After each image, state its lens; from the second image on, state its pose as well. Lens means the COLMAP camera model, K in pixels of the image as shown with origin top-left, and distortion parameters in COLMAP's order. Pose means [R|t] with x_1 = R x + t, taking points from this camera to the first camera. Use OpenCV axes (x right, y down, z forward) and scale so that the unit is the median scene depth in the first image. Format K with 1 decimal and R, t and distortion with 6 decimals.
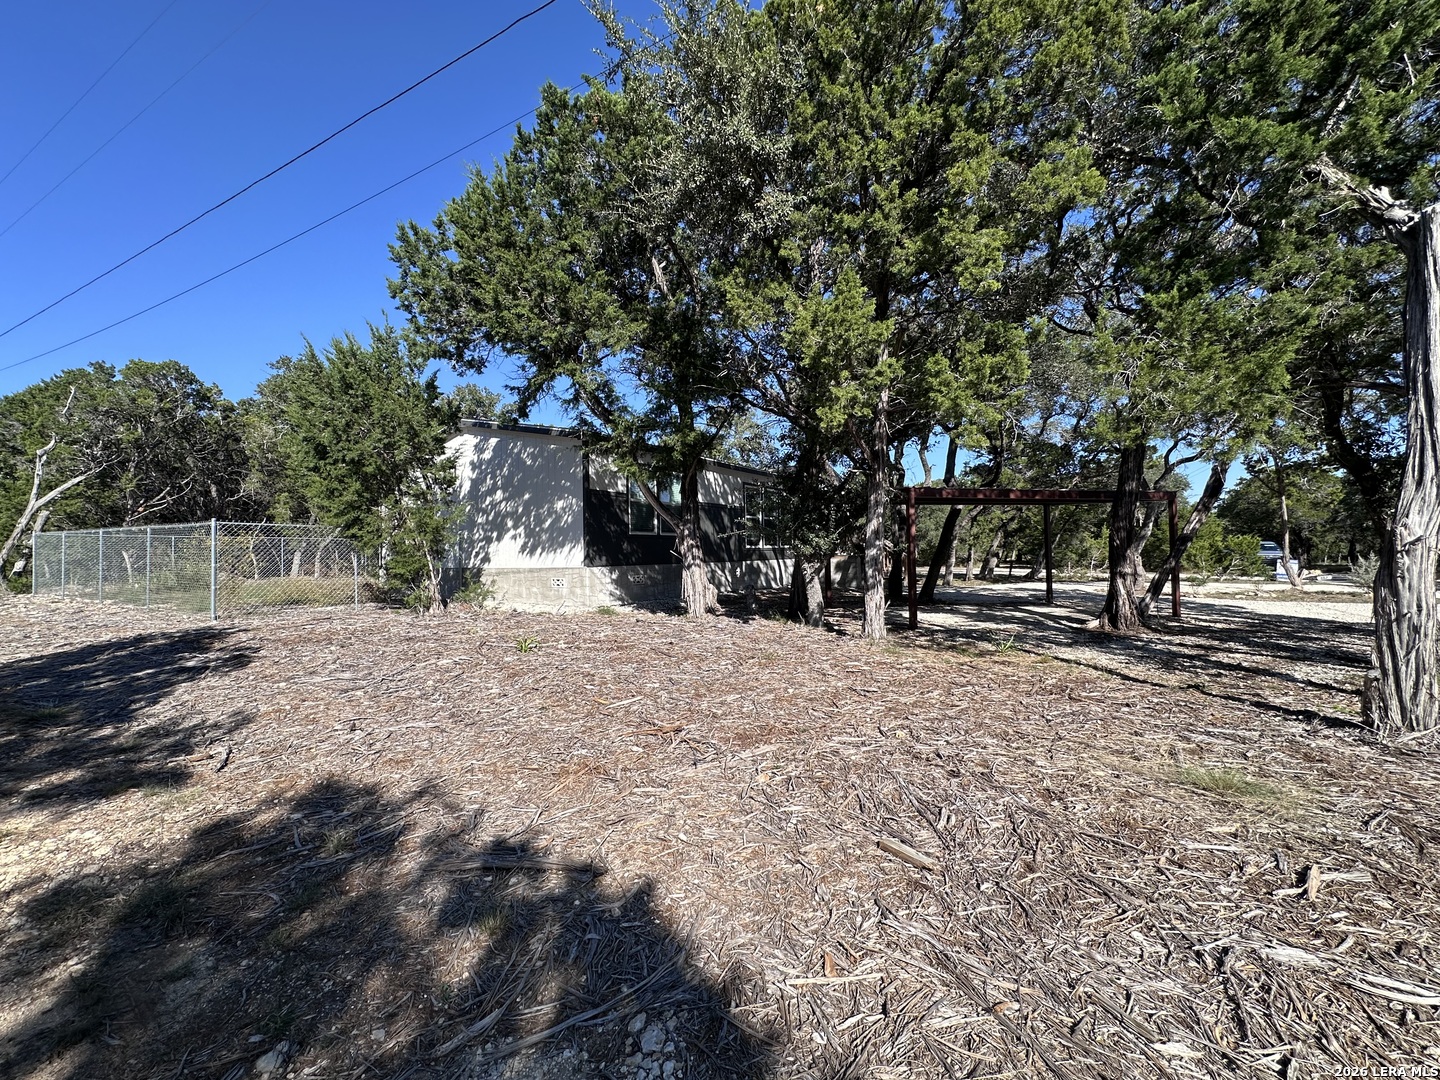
lens RADIAL K [[576.8, 0, 719.7], [0, 576.8, 543.9], [0, 0, 1]] dist [-0.003377, 0.000858]
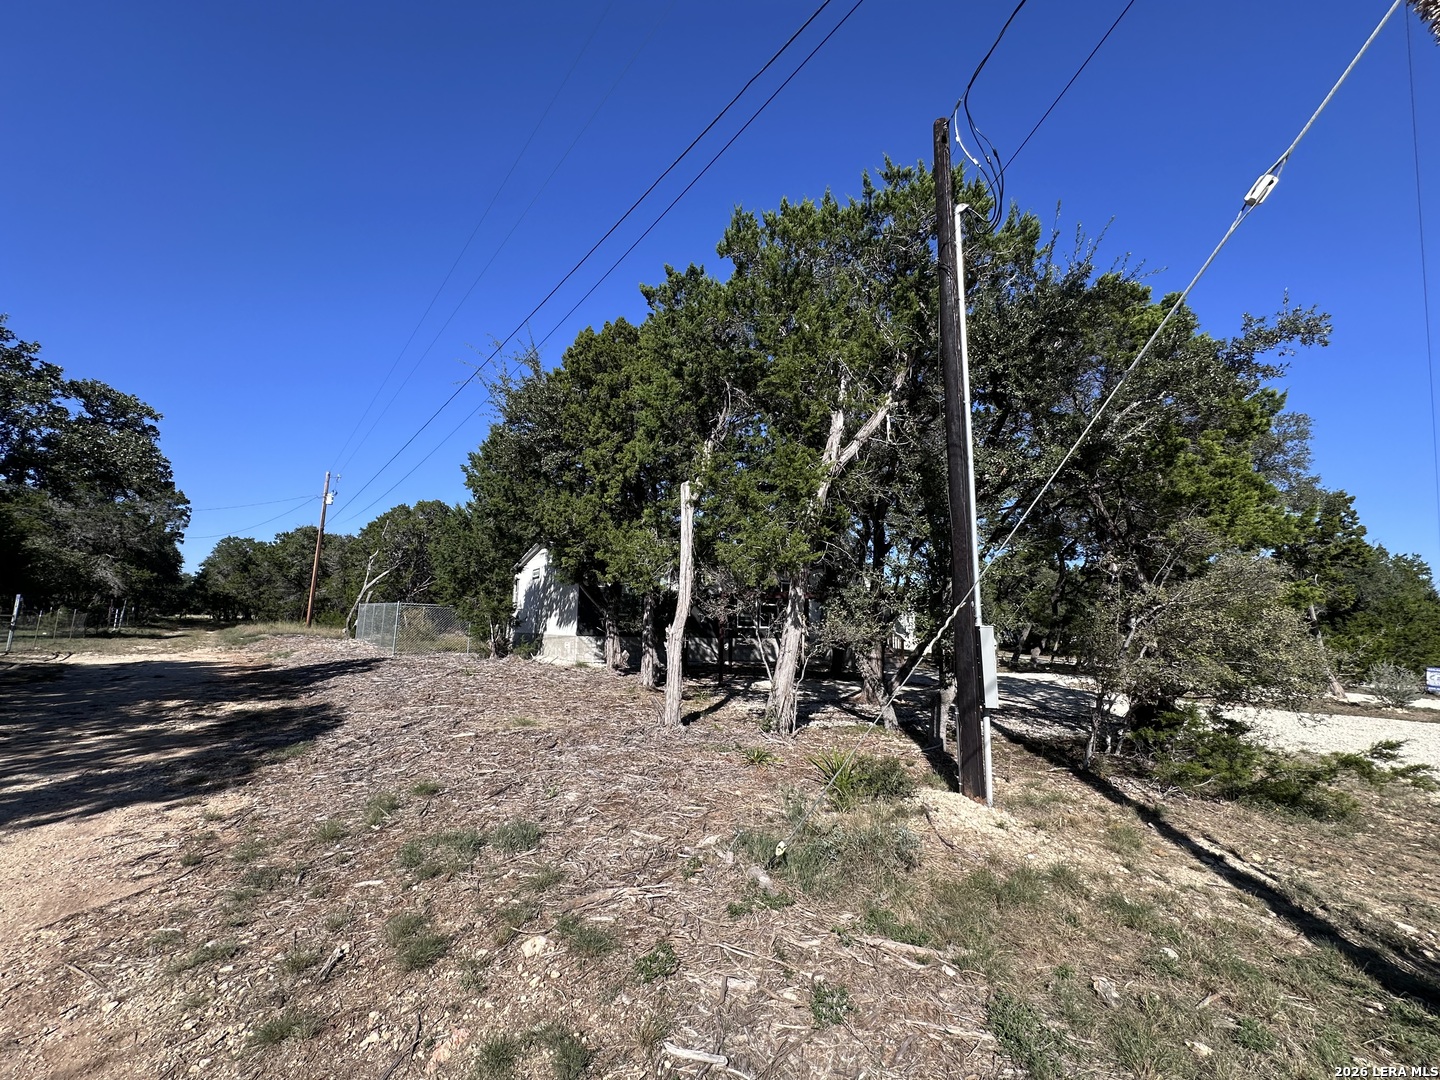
lens RADIAL K [[576.8, 0, 723.1], [0, 576.8, 541.1], [0, 0, 1]] dist [-0.003377, 0.000858]
pose [[0.923608, -0.019886, -0.382822, 0.544310], [-0.031882, 0.991209, -0.128408, -0.019830], [0.382010, 0.130804, 0.914854, -0.230586]]
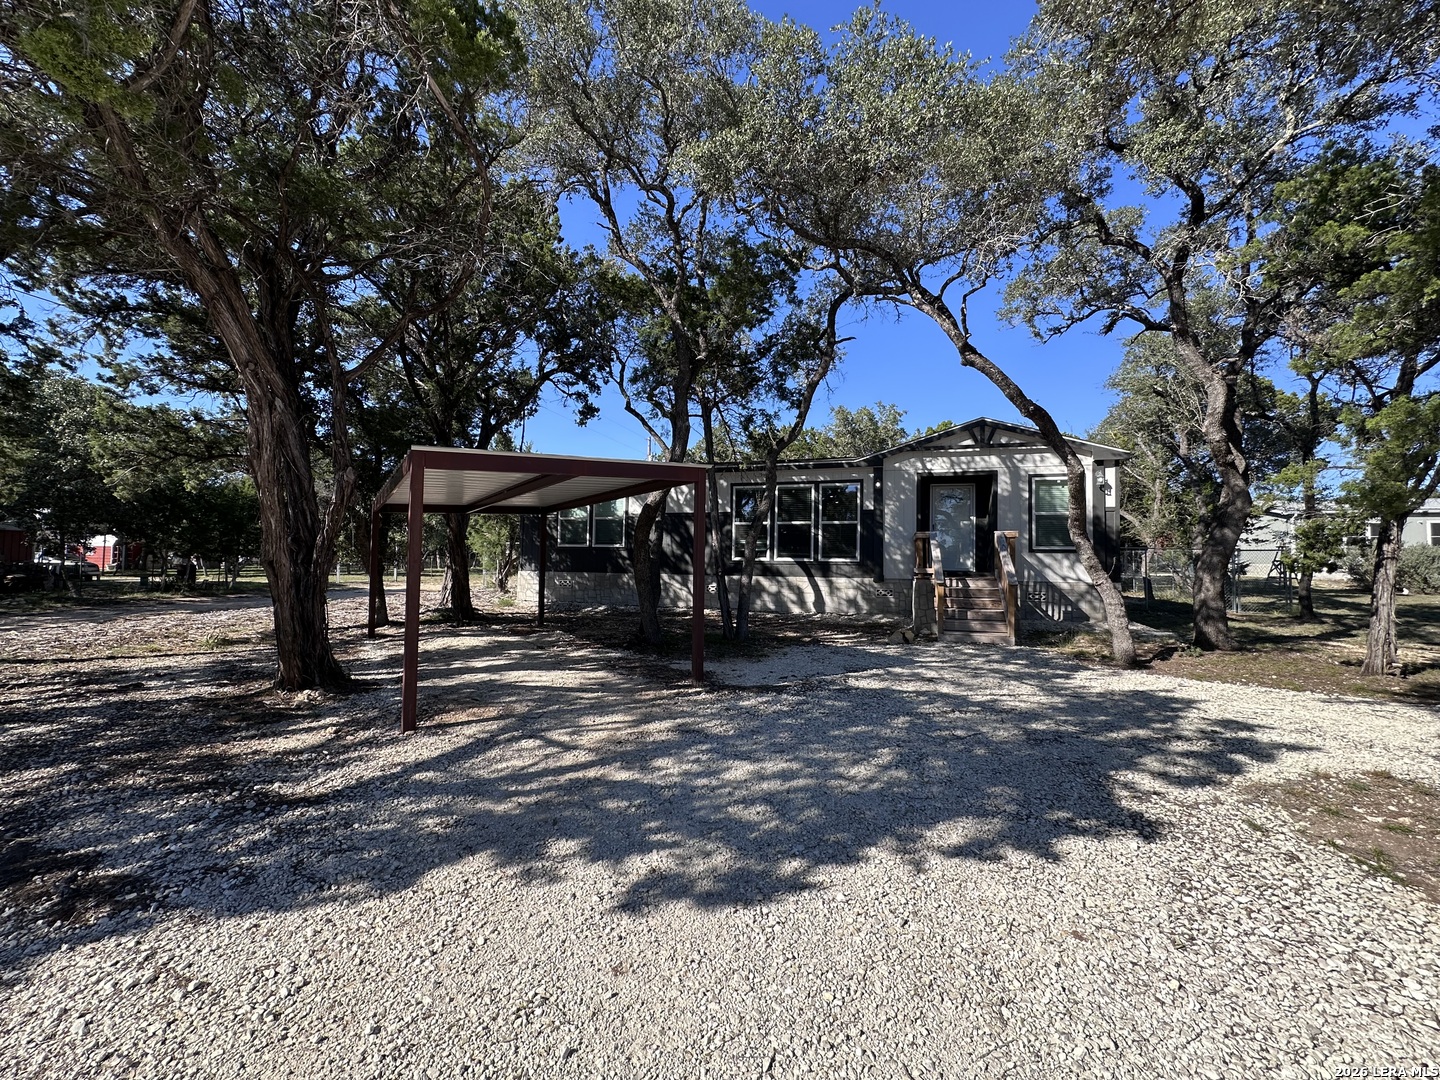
lens RADIAL K [[576.8, 0, 716.1], [0, 576.8, 534.7], [0, 0, 1]] dist [-0.003377, 0.000858]
pose [[0.279994, -0.029964, -0.959534, 0.904334], [-0.007782, 0.999409, -0.033480, -0.002564], [0.959970, 0.016842, 0.279595, 0.782278]]
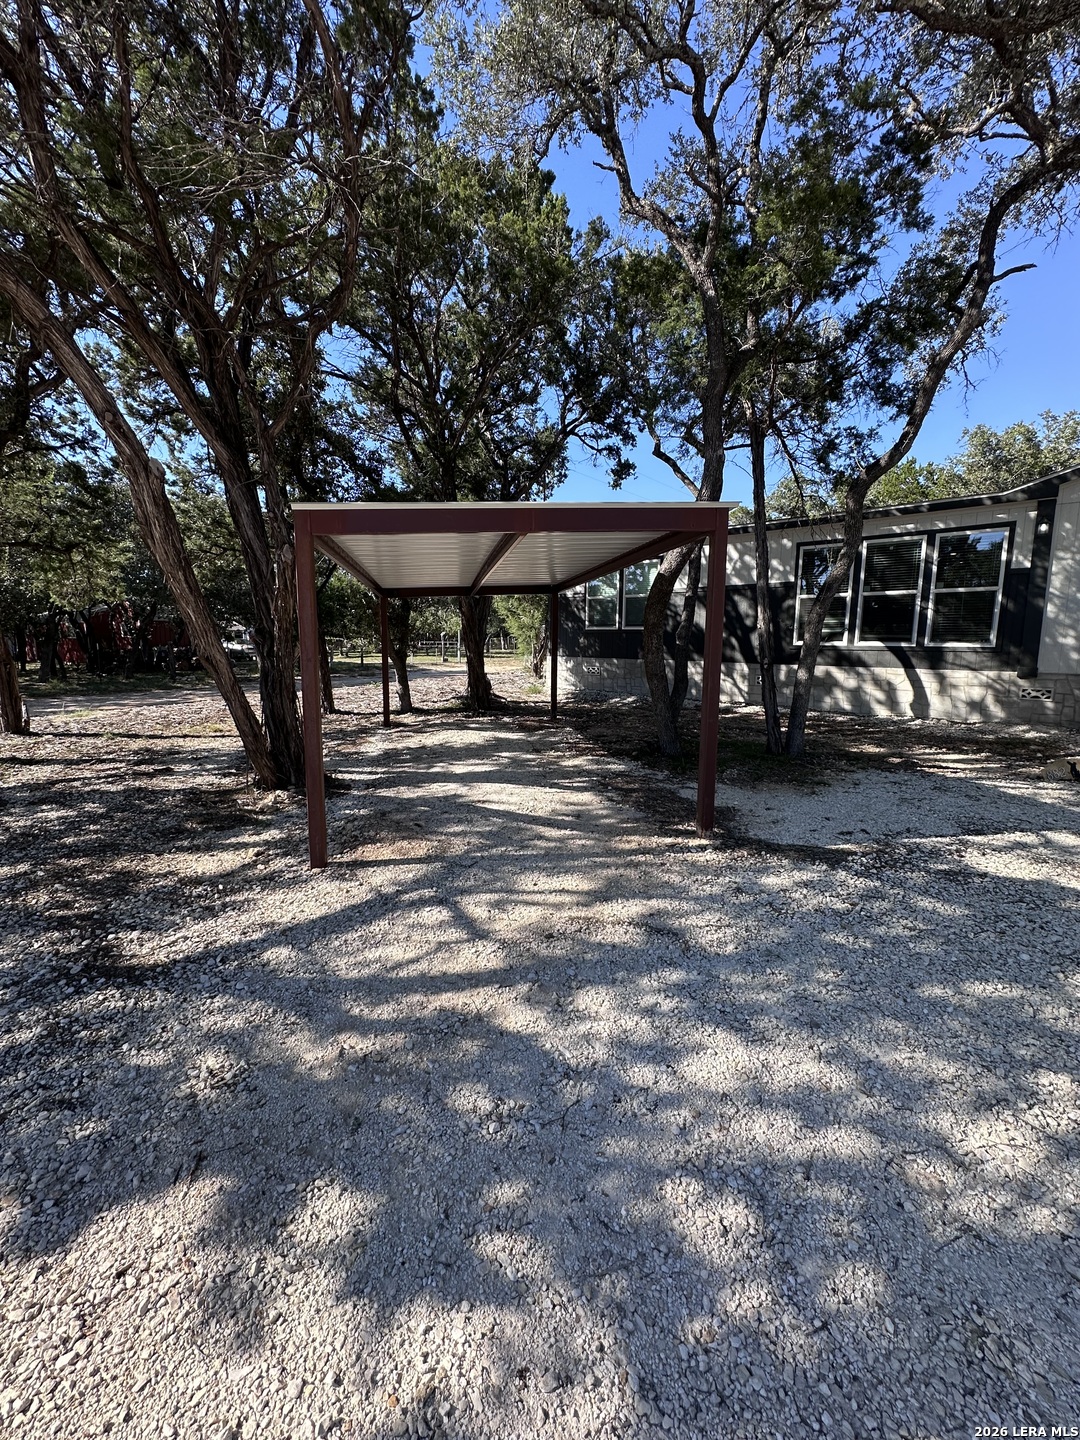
lens RADIAL K [[576.8, 0, 535.9], [0, 576.8, 717.4], [0, 0, 1]] dist [-0.003377, 0.000858]
pose [[-0.127823, 0.144138, -0.981267, 0.787495], [0.002819, 0.989432, 0.144970, -0.008452], [0.991793, 0.015765, -0.126879, 0.838280]]
